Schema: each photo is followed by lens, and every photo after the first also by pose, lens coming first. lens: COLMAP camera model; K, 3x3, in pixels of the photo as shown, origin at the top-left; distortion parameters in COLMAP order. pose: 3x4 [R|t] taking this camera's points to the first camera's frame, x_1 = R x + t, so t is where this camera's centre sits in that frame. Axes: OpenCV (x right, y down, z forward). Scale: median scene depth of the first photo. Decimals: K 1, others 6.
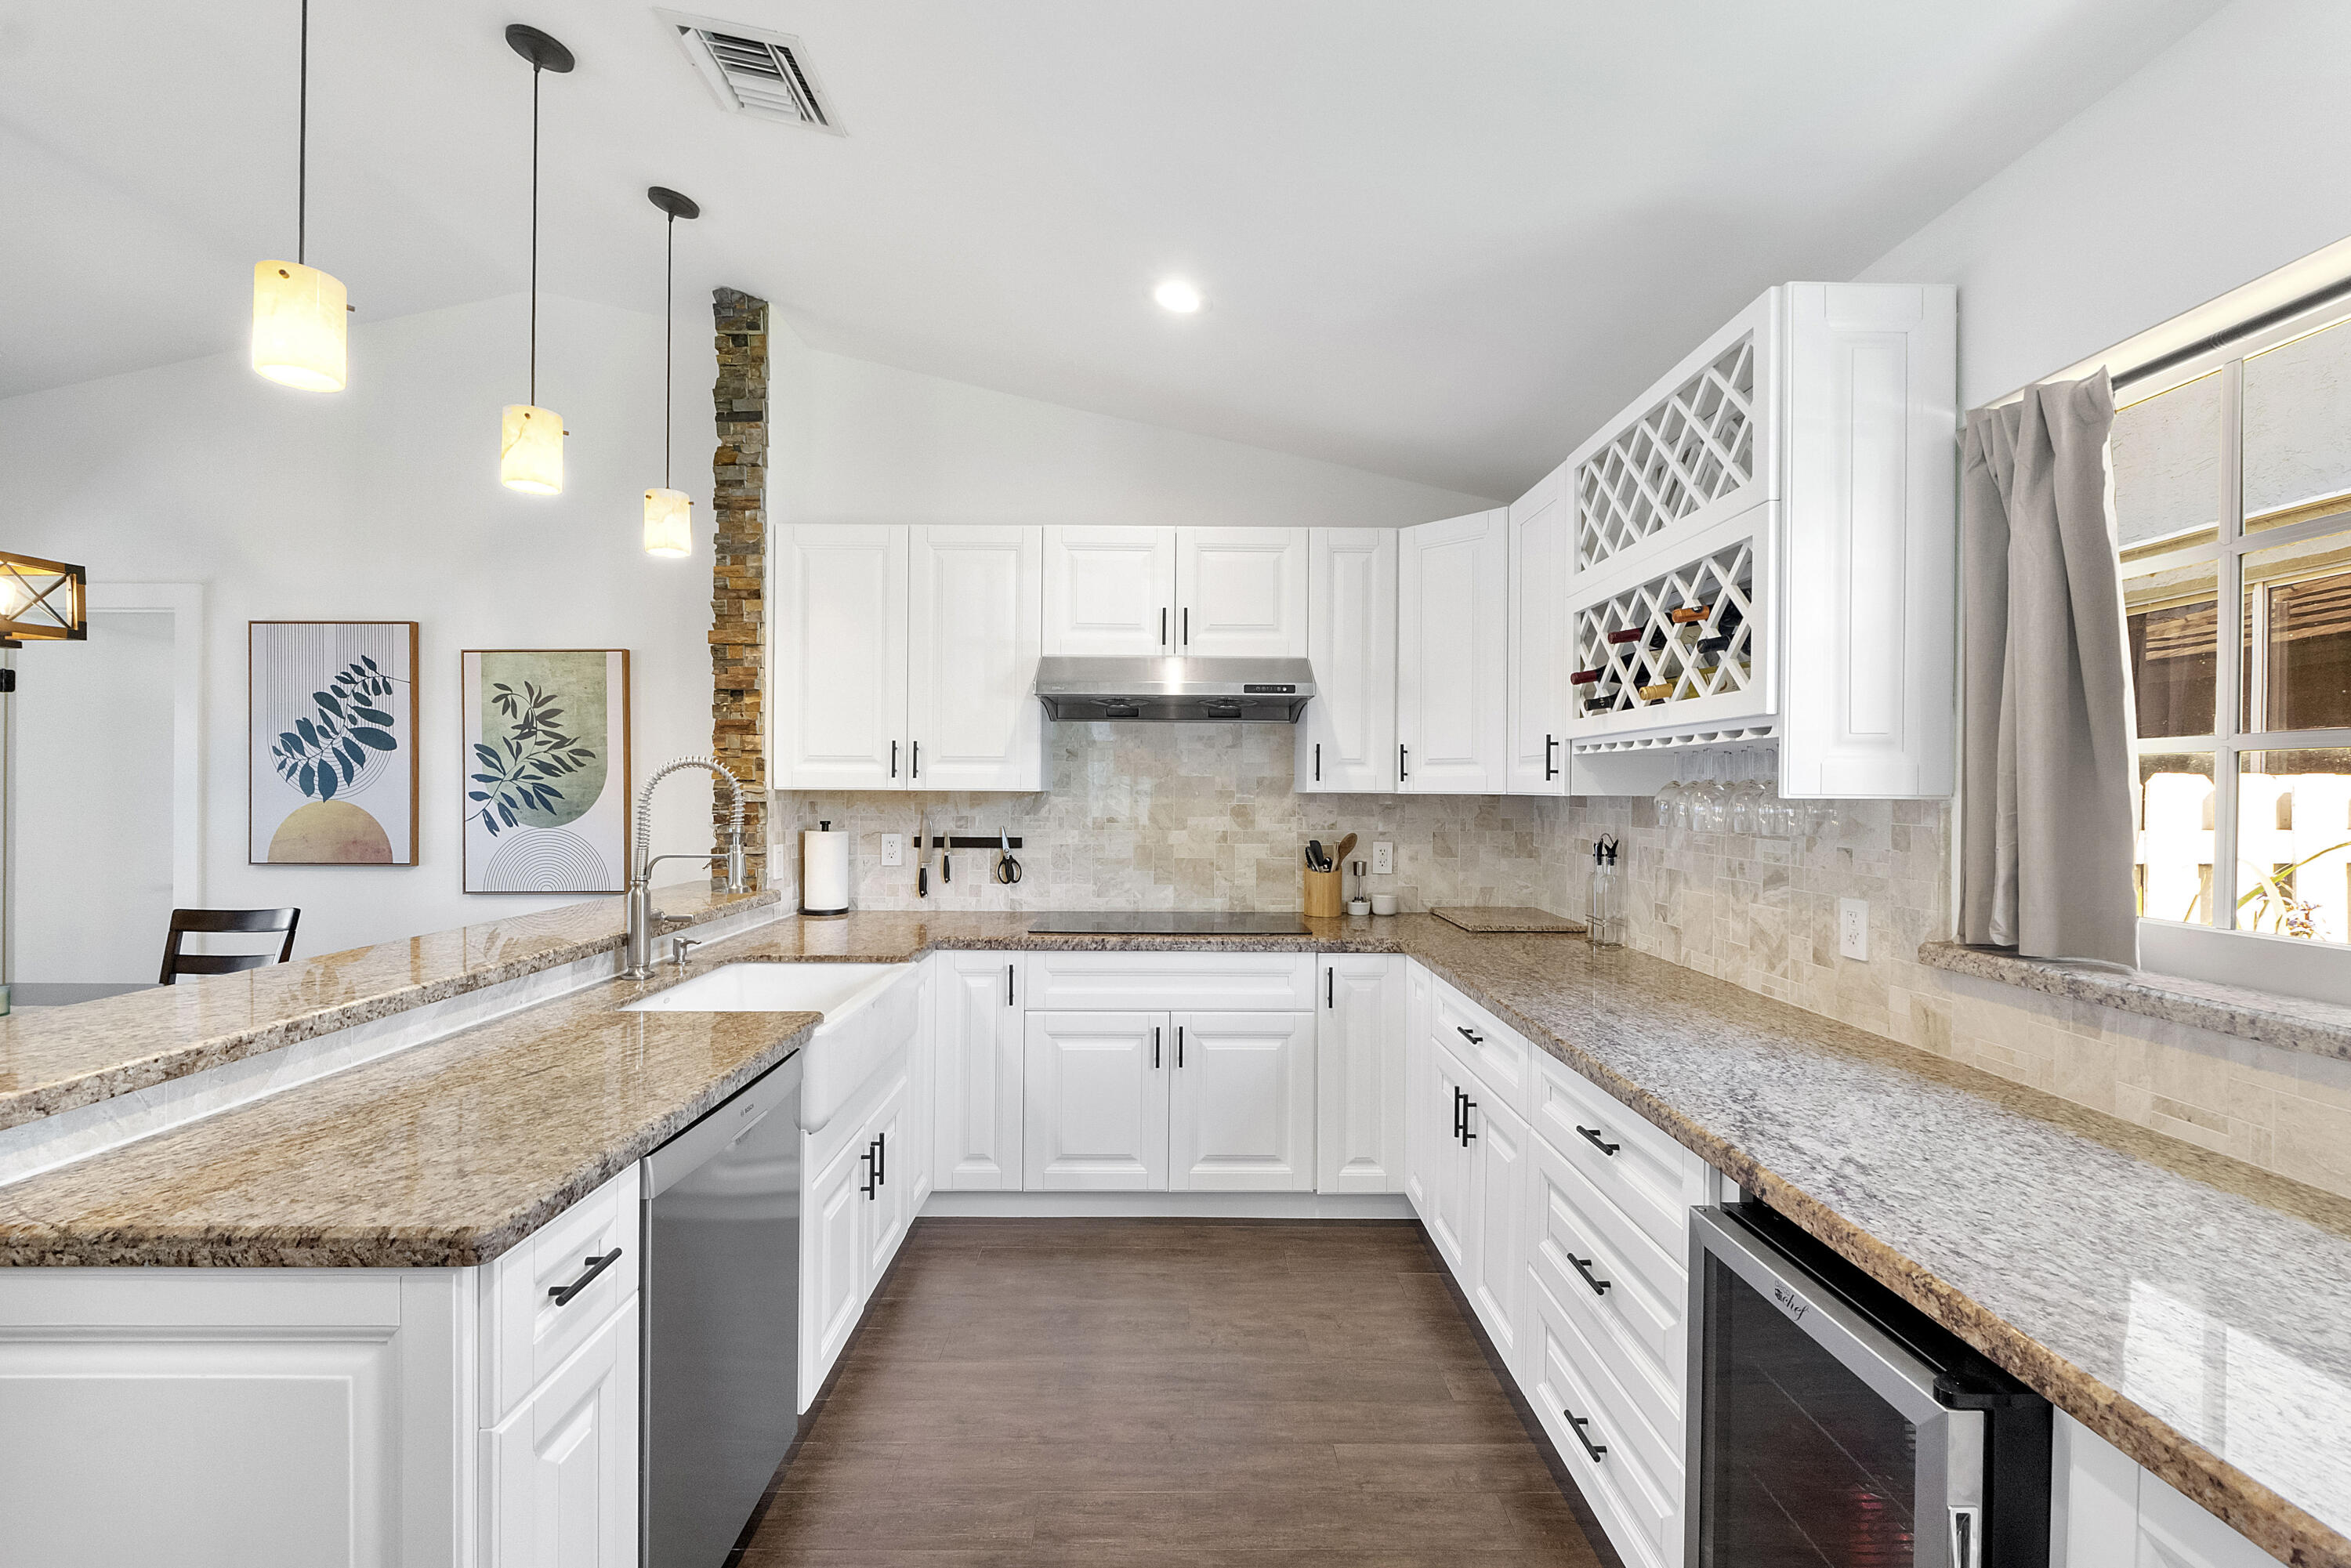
lens RADIAL K [[999.9, 0, 1180.0], [0, 999.9, 789.0], [0, 0, 1]] dist [-0.003925, -0.000763]
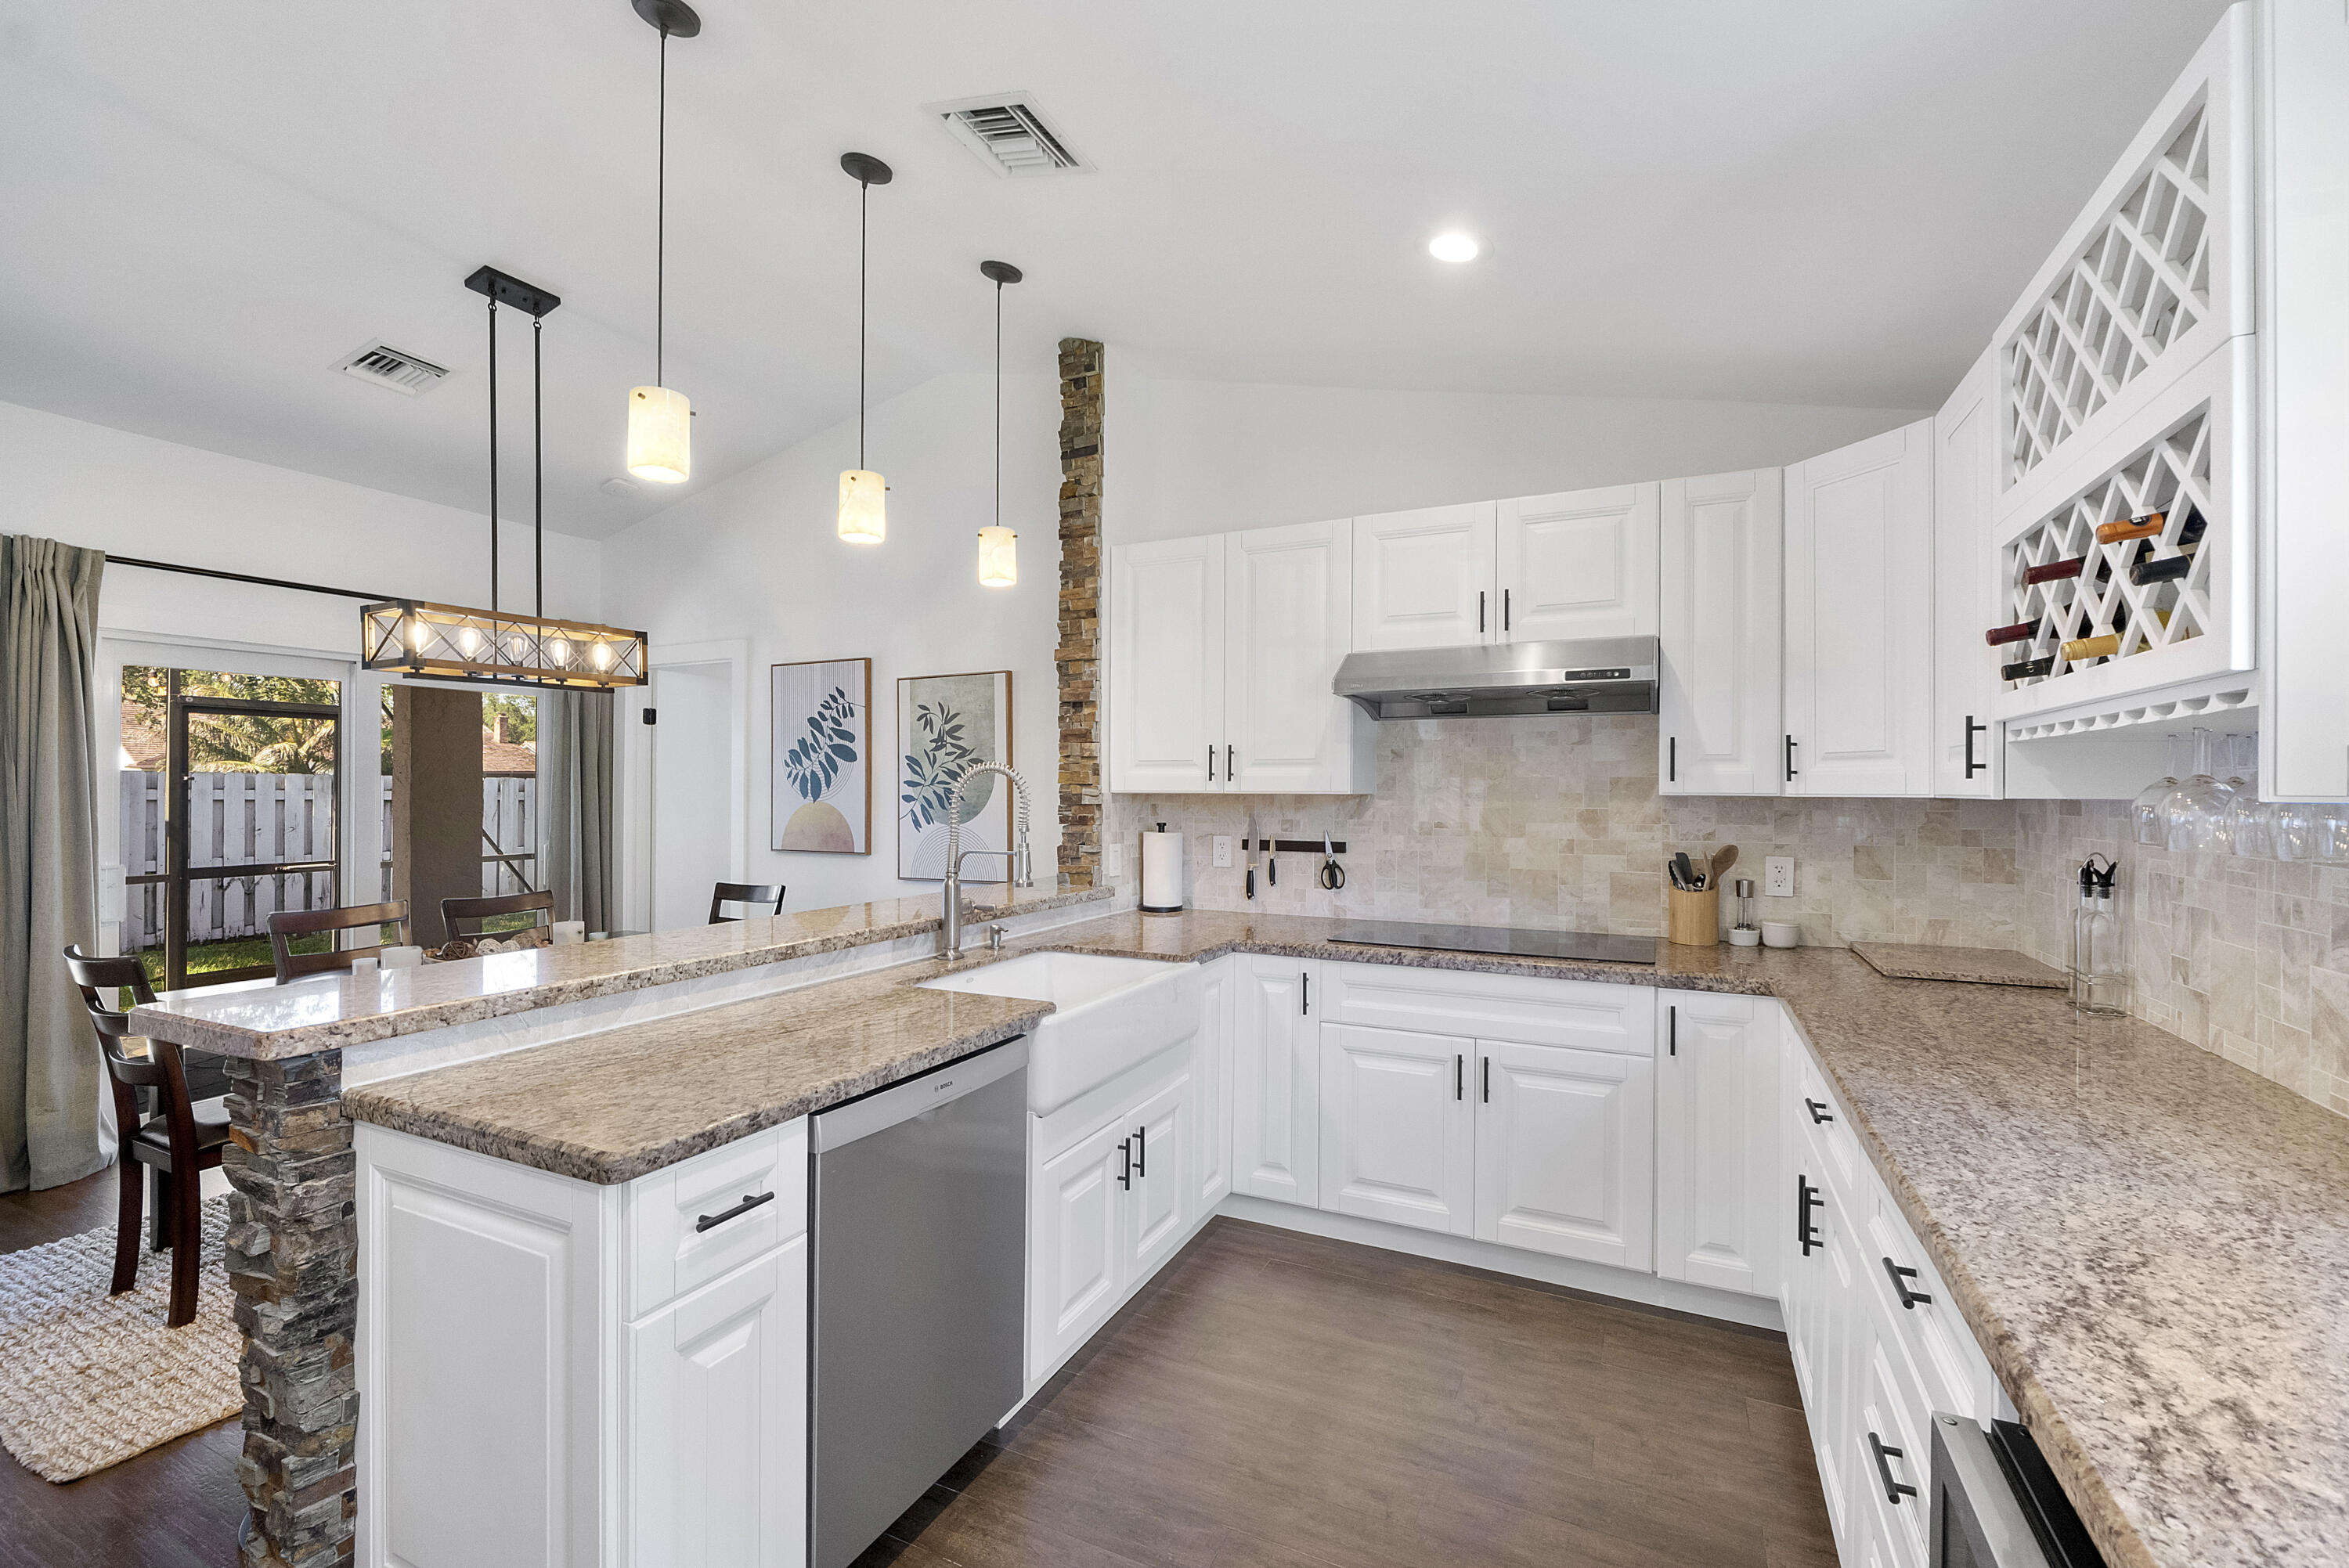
lens RADIAL K [[998.6, 0, 1179.8], [0, 998.6, 784.1], [0, 0, 1]] dist [-0.004654, -0.000089]
pose [[0.895447, -0.005351, -0.445136, 0.130071], [0.001278, 0.999955, -0.009450, 0.001341], [0.445166, 0.007893, 0.895413, 0.064132]]
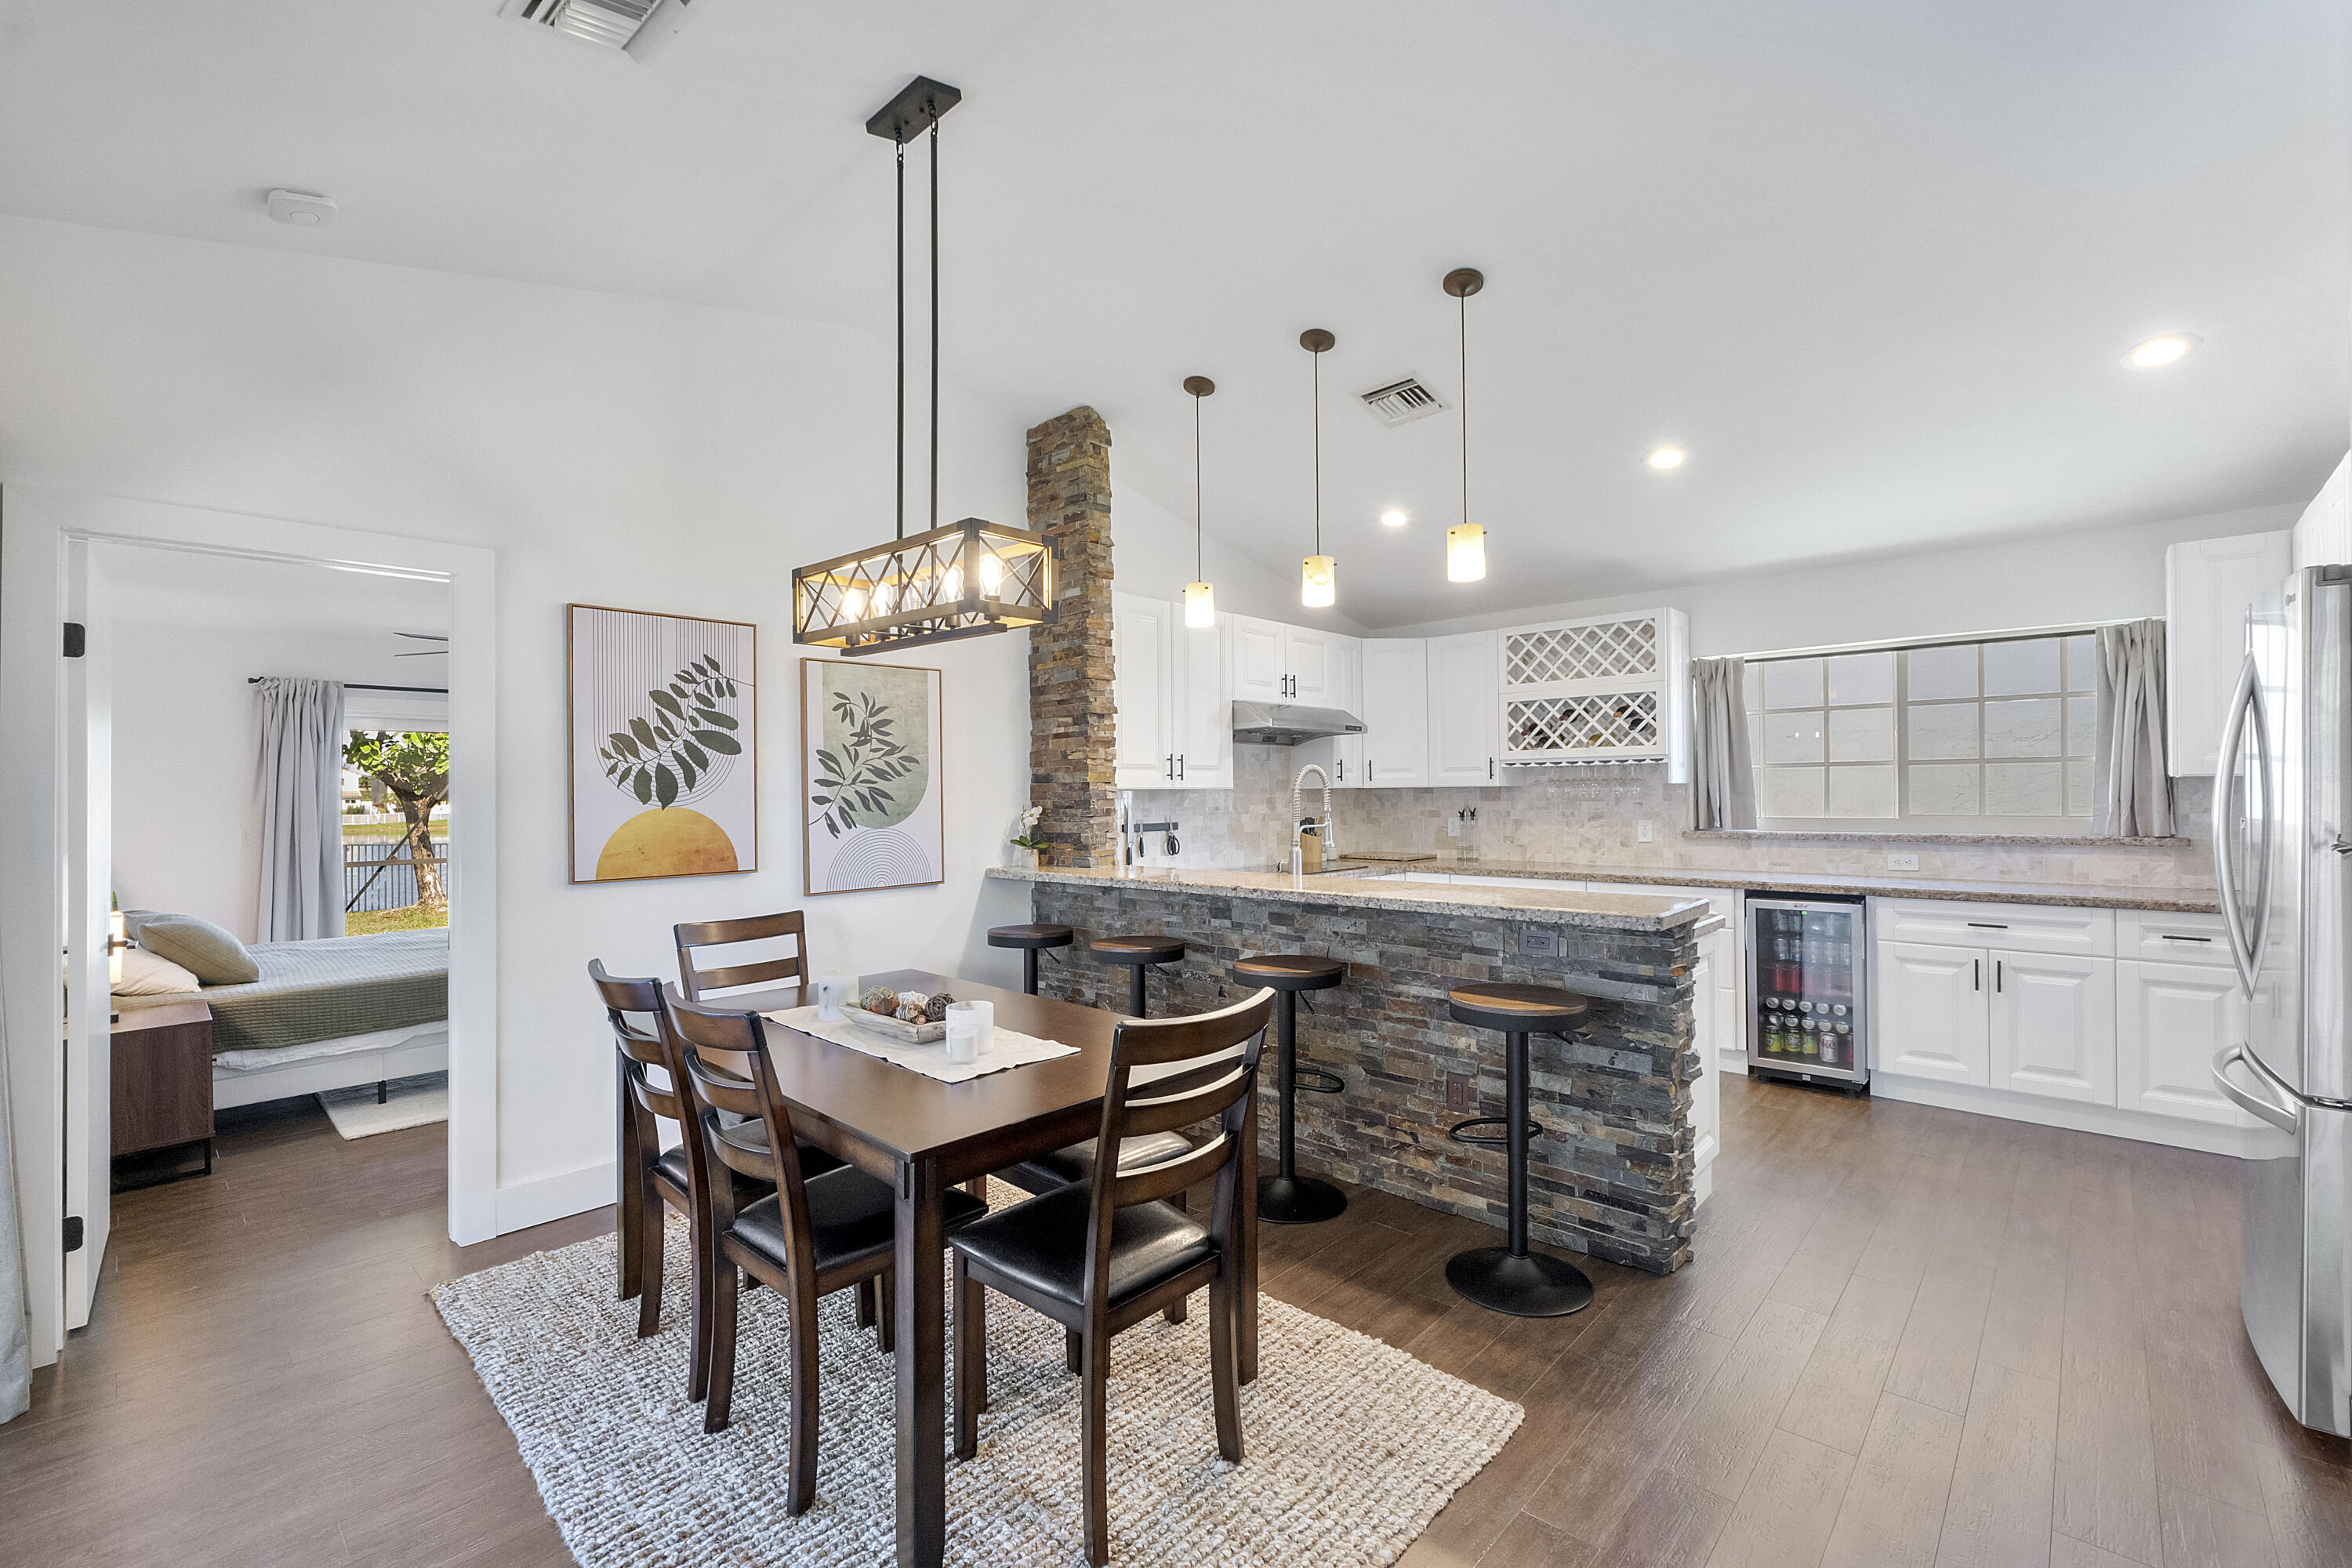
lens RADIAL K [[997.2, 0, 1188.6], [0, 997.2, 781.1], [0, 0, 1]] dist [-0.003682, -0.000407]
pose [[0.685080, -0.004937, 0.728451, -1.197236], [0.016572, 0.999824, -0.008810, 0.002779], [-0.728279, 0.018108, 0.685042, 0.014057]]
